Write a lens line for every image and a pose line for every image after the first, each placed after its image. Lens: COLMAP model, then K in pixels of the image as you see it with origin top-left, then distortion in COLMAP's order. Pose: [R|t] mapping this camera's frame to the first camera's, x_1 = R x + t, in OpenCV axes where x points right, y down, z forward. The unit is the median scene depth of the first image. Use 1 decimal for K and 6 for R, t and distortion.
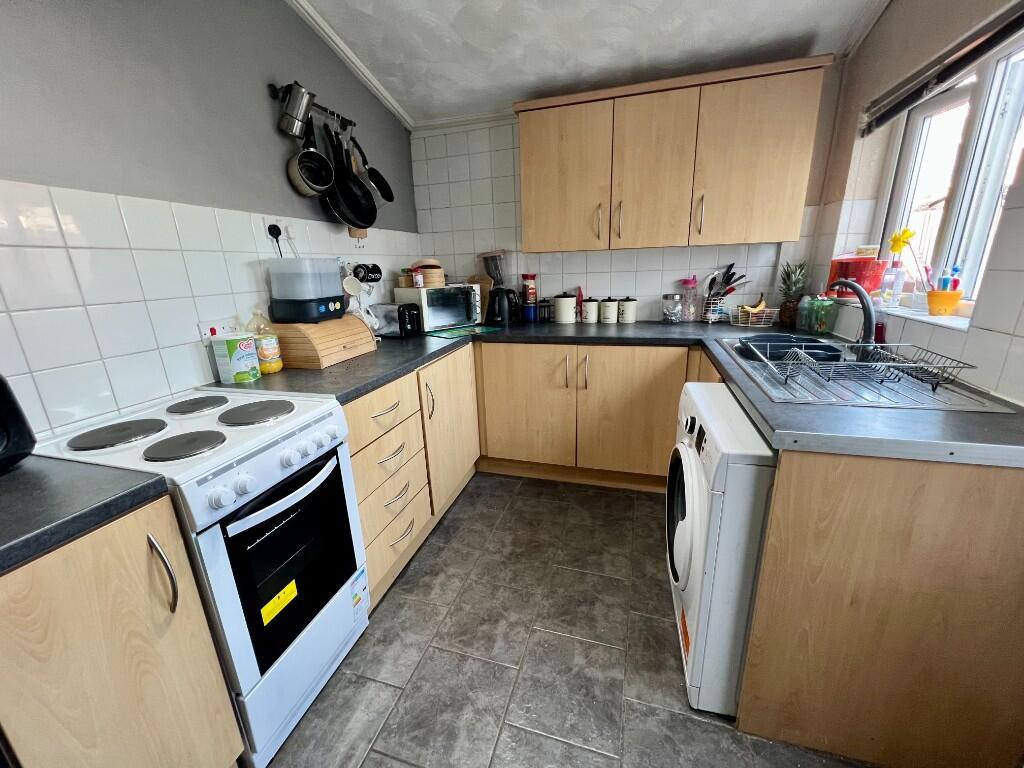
lens RADIAL K [[408.8, 0, 512.0], [0, 408.8, 384.0], [0, 0, 1]] dist [-0.000265, -0.000018]
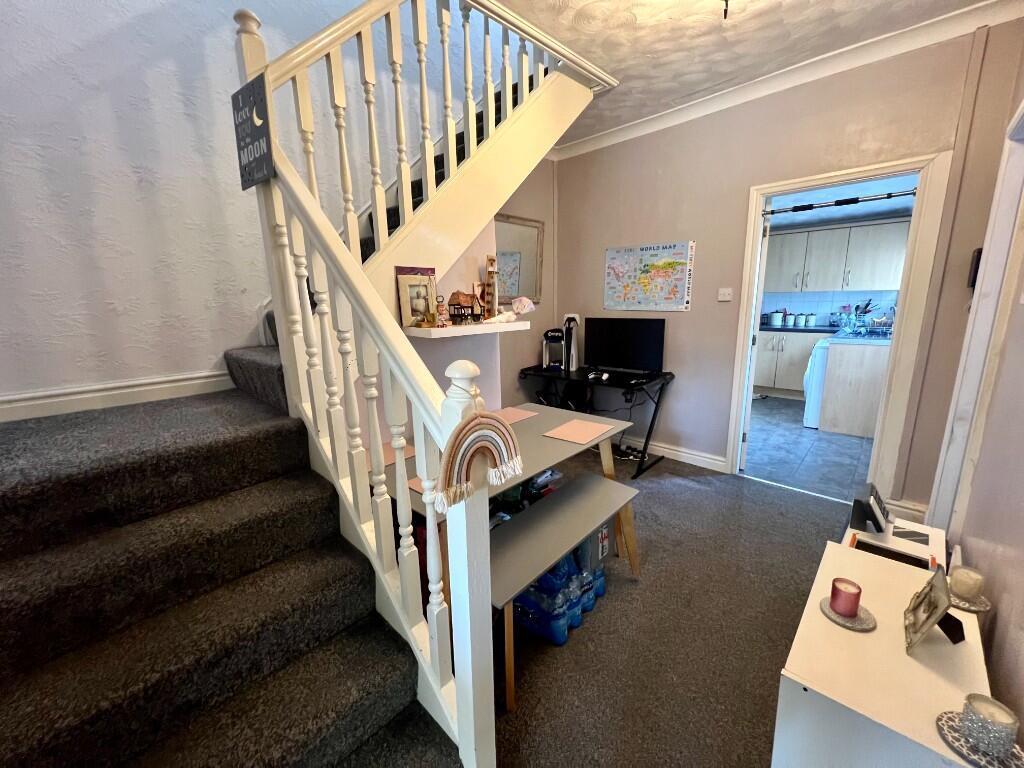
lens RADIAL K [[409.2, 0, 512.0], [0, 409.2, 384.0], [0, 0, 1]] dist [-0.000039, 0.000007]
pose [[0.895652, 0.105046, -0.432173, -0.174985], [-0.132574, 0.990591, -0.033974, 0.490380], [0.424537, 0.087724, 0.901151, -1.766778]]
